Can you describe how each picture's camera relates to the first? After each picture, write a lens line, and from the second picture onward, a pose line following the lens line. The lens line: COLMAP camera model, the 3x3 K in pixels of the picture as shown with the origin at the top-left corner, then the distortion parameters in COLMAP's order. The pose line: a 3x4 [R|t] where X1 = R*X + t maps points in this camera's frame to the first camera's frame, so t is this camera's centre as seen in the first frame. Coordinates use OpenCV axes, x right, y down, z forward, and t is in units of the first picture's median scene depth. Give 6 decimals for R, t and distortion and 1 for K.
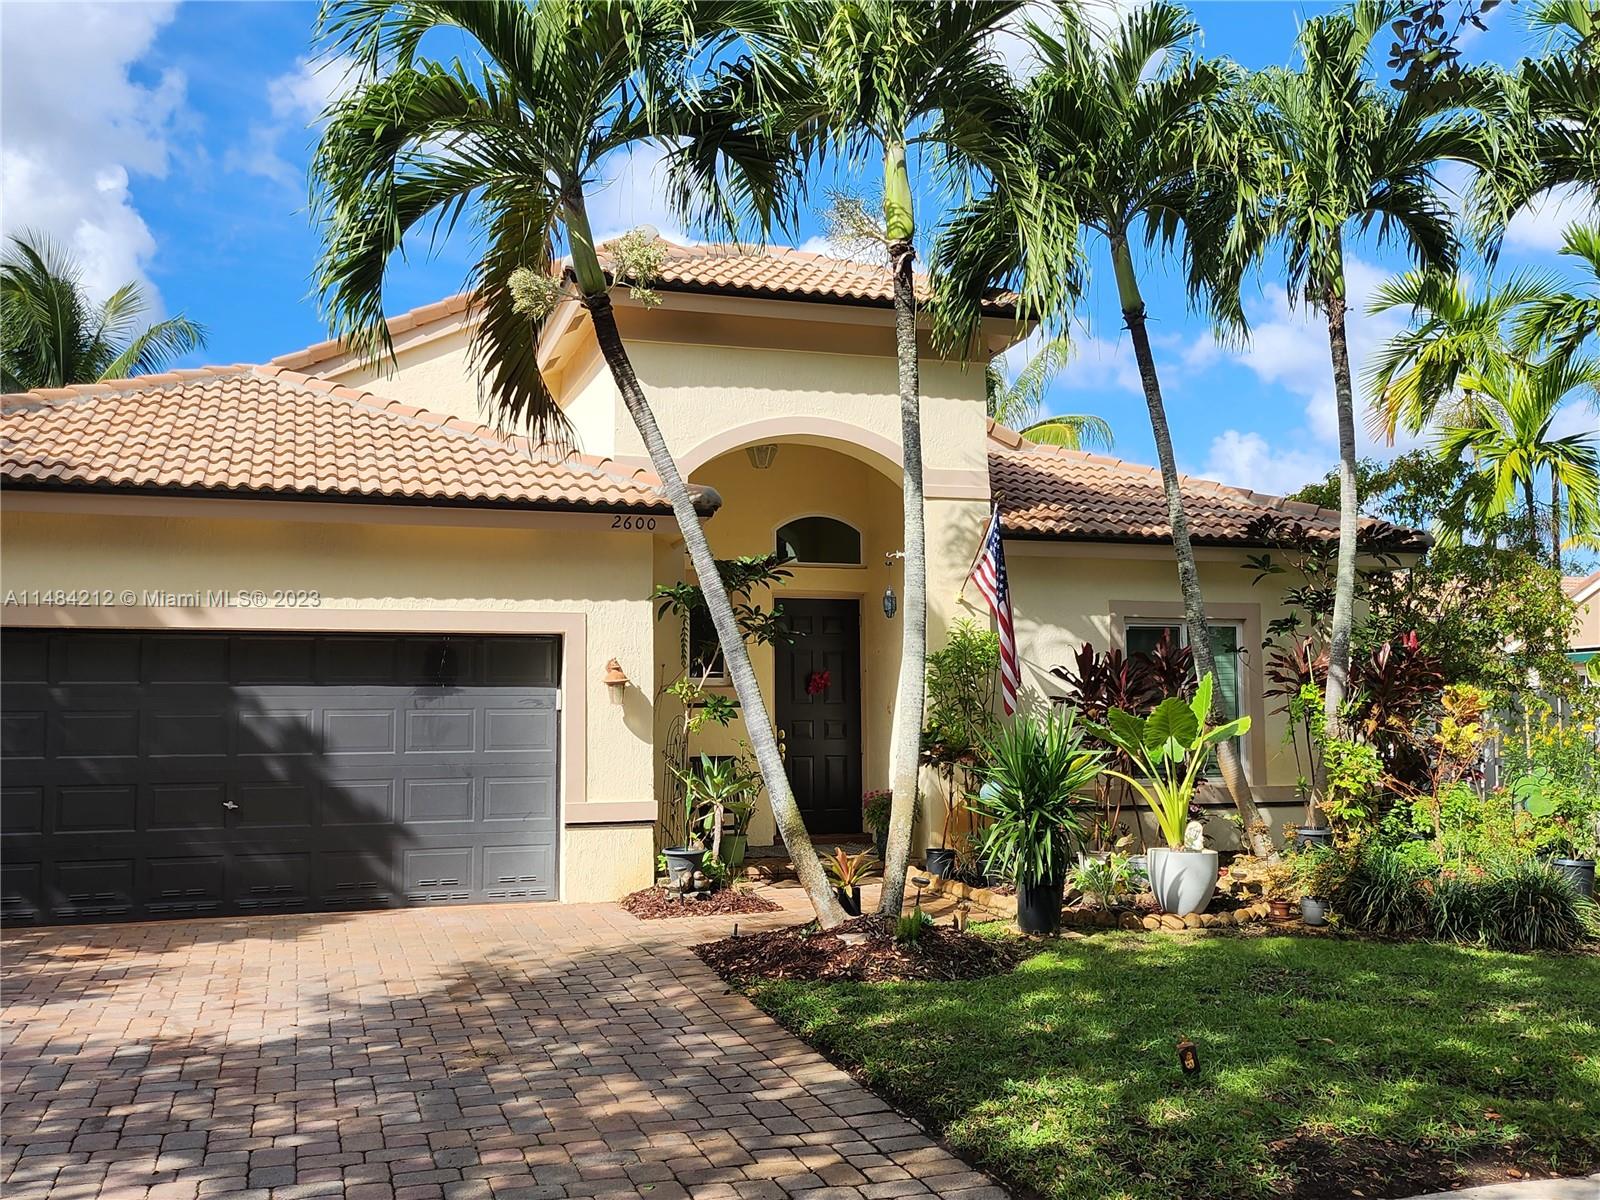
lens RADIAL K [[1429.3, 0, 831.5], [0, 1429.3, 599.9], [0, 0, 1]] dist [0.080791, -0.096692]
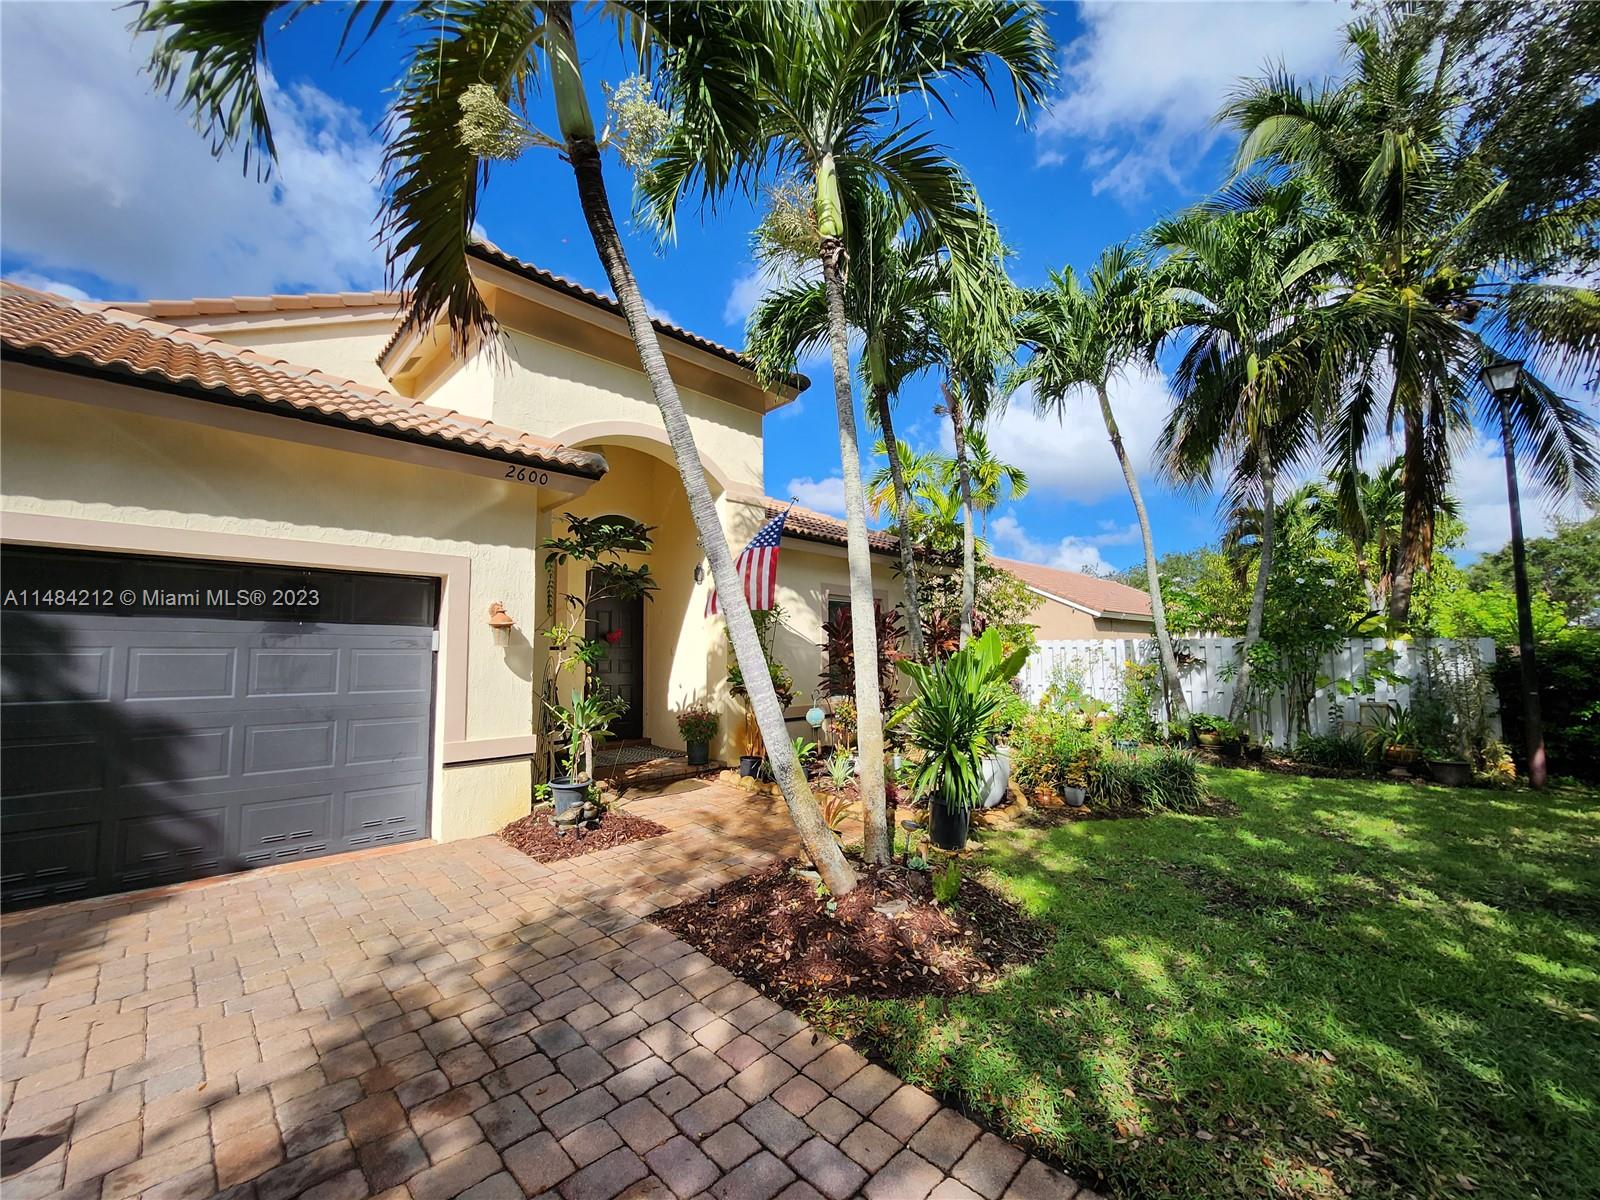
lens RADIAL K [[621.7, 0, 797.8], [0, 621.7, 600.9], [0, 0, 1]] dist [-0.020459, -0.000243]
pose [[0.894697, 0.041072, 0.444781, -0.159887], [-0.038024, 0.999152, -0.015777, 0.039221], [-0.445052, -0.002796, 0.895500, 0.502842]]
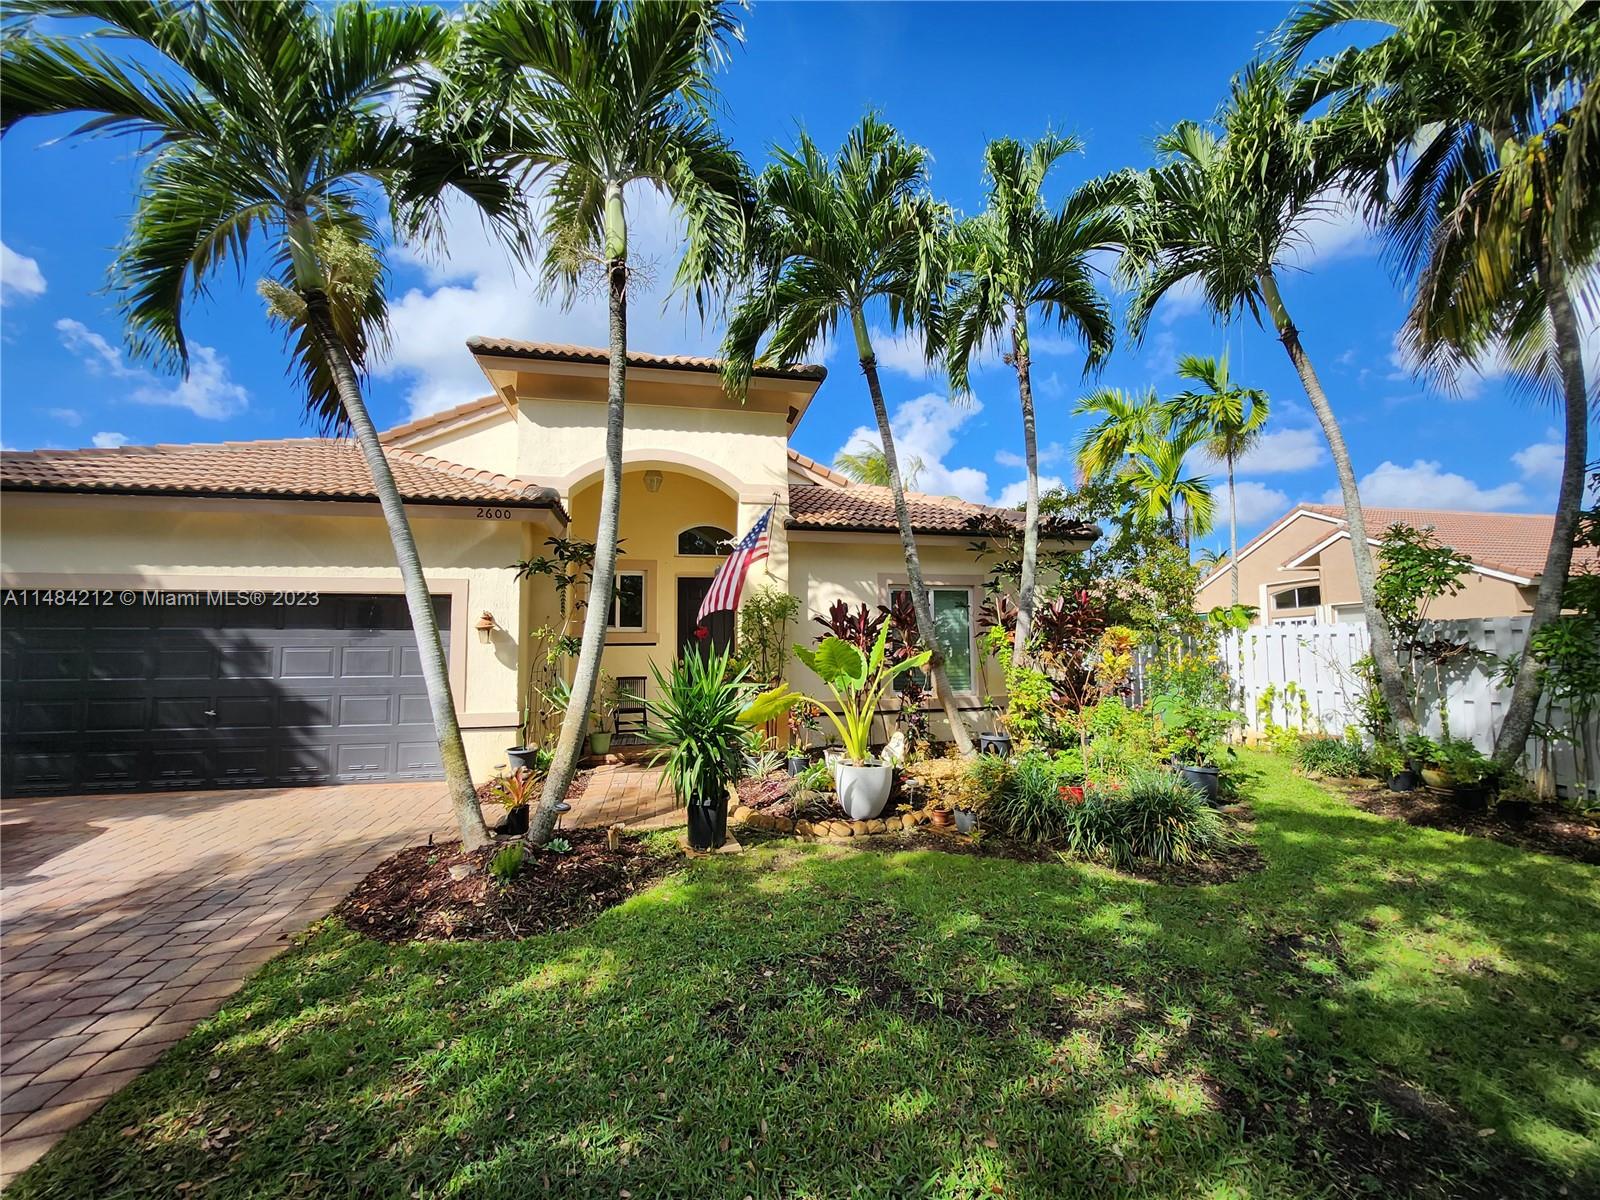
lens RADIAL K [[621.7, 0, 797.8], [0, 621.7, 600.9], [0, 0, 1]] dist [-0.020459, -0.000243]
pose [[0.994640, -0.011376, -0.102776, 0.221034], [0.011635, 0.999930, 0.001925, 0.033712], [0.102747, -0.003111, 0.994703, 0.434333]]
